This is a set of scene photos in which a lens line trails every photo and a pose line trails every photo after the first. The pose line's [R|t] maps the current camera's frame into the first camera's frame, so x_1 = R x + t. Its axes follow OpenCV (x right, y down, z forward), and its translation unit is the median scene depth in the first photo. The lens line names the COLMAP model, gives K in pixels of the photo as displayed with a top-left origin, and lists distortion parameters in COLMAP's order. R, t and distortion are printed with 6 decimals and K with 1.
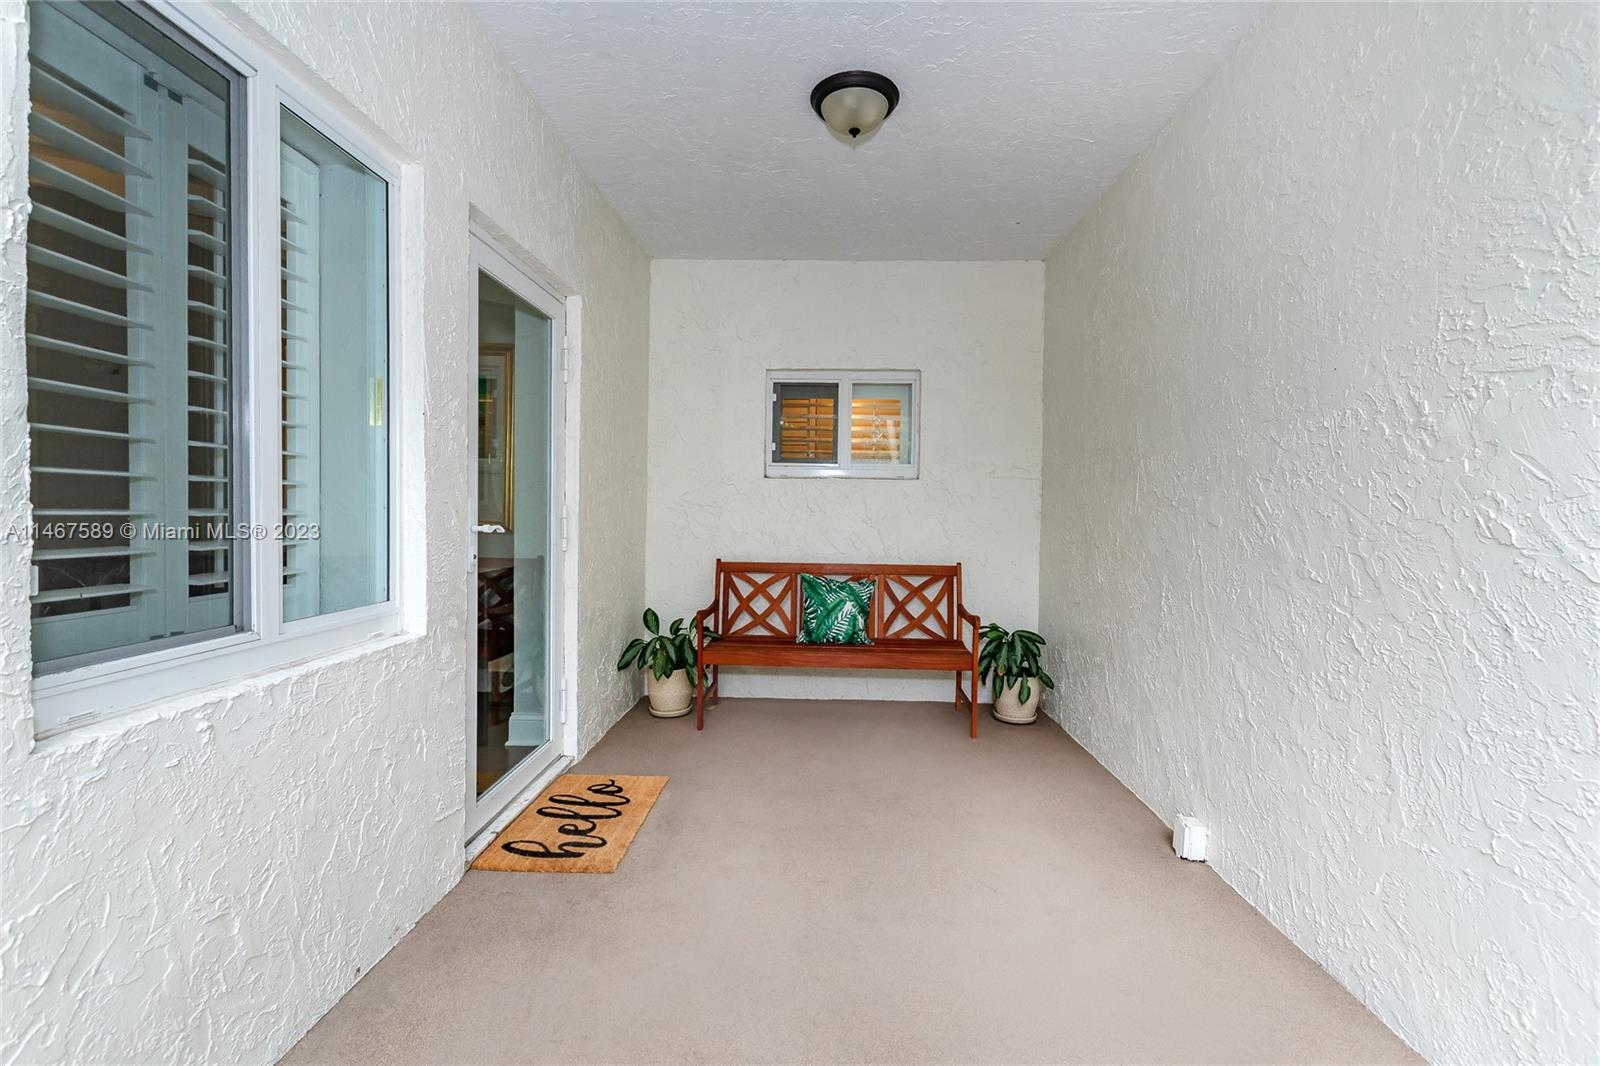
lens RADIAL K [[676.0, 0, 805.4], [0, 676.0, 522.3], [0, 0, 1]] dist [0.002865, 0.000364]
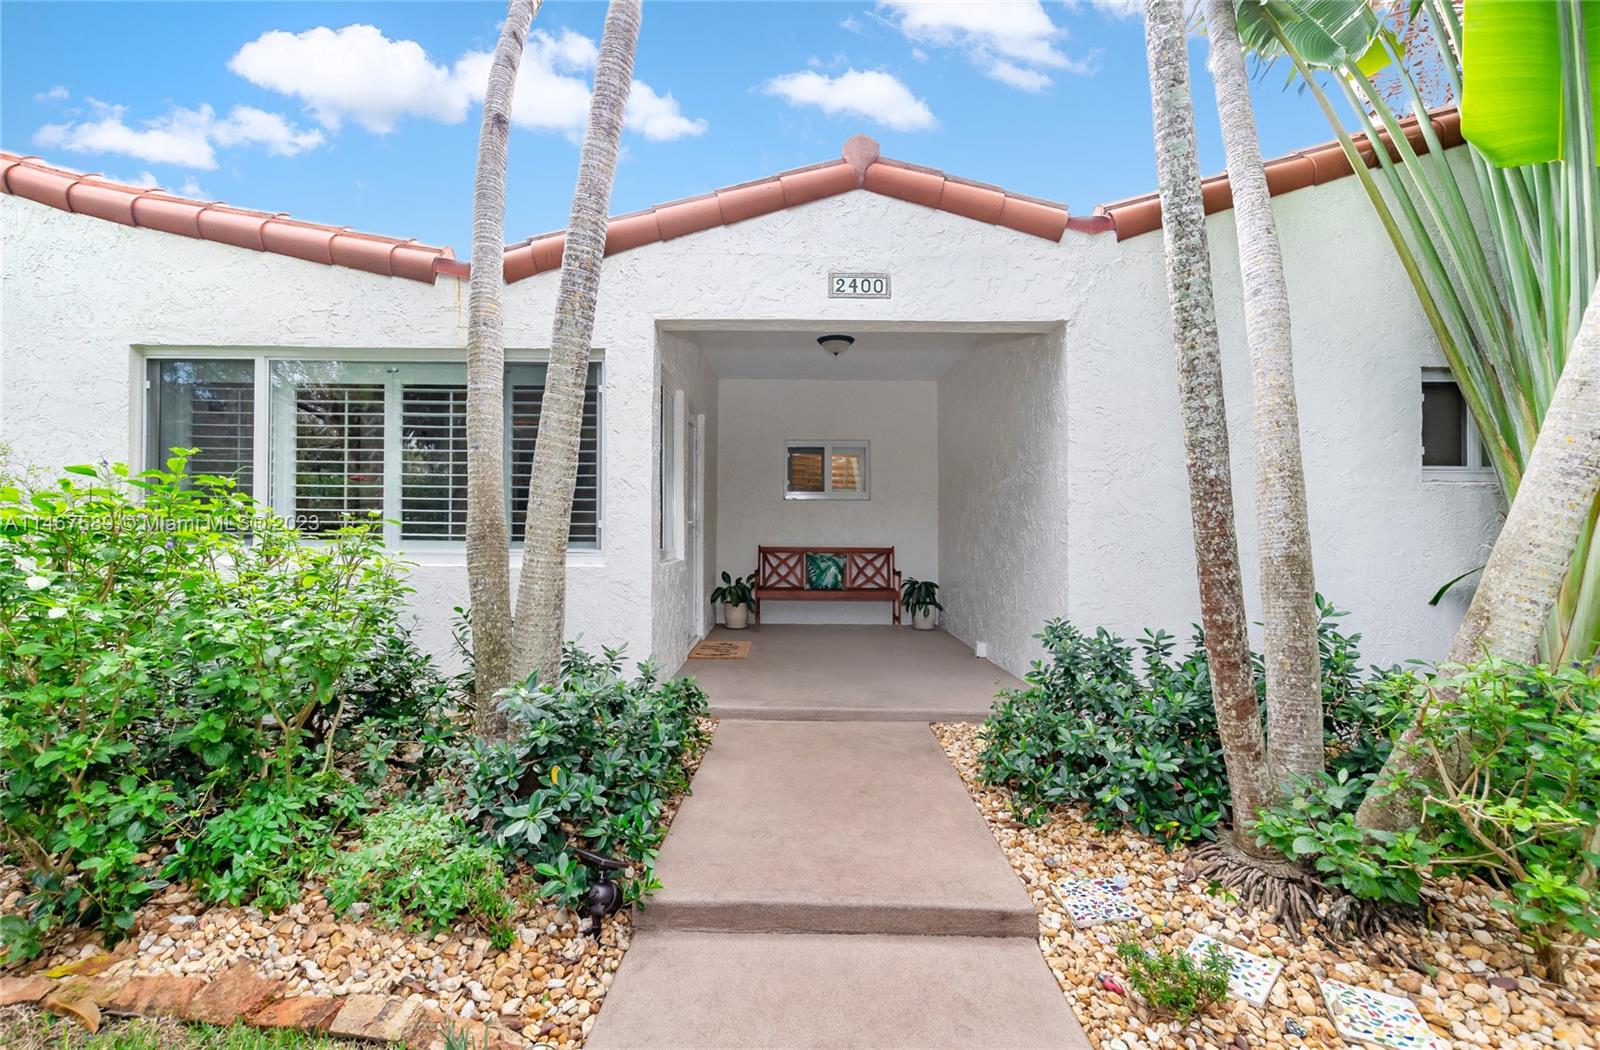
lens RADIAL K [[676.0, 0, 763.7], [0, 676.0, 512.2], [0, 0, 1]] dist [0.002865, 0.000364]
pose [[0.999886, -0.008454, -0.012481, -0.098867], [0.008044, 0.999439, -0.032512, 0.026508], [0.012749, 0.032408, 0.999393, -0.839886]]
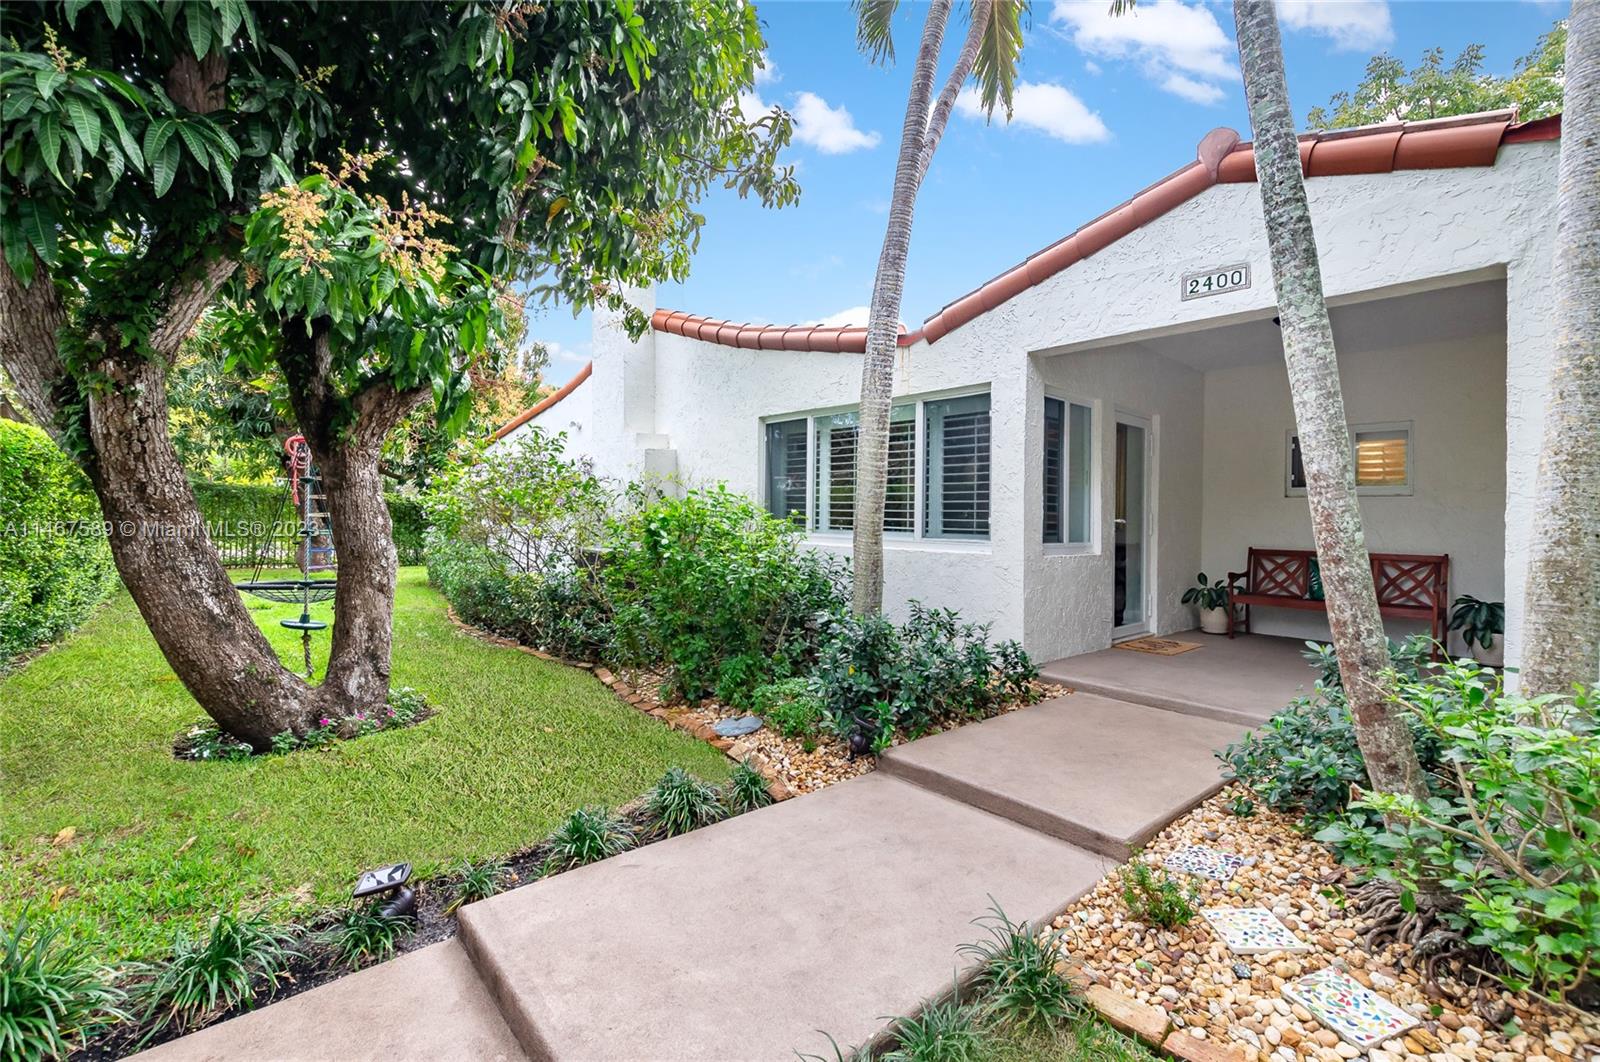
lens RADIAL K [[676.0, 0, 814.6], [0, 676.0, 514.7], [0, 0, 1]] dist [0.002865, 0.000364]
pose [[0.682176, -0.009264, -0.731129, 0.371371], [-0.015506, 0.999512, -0.027132, 0.038411], [0.731024, 0.029846, 0.681699, -0.951298]]
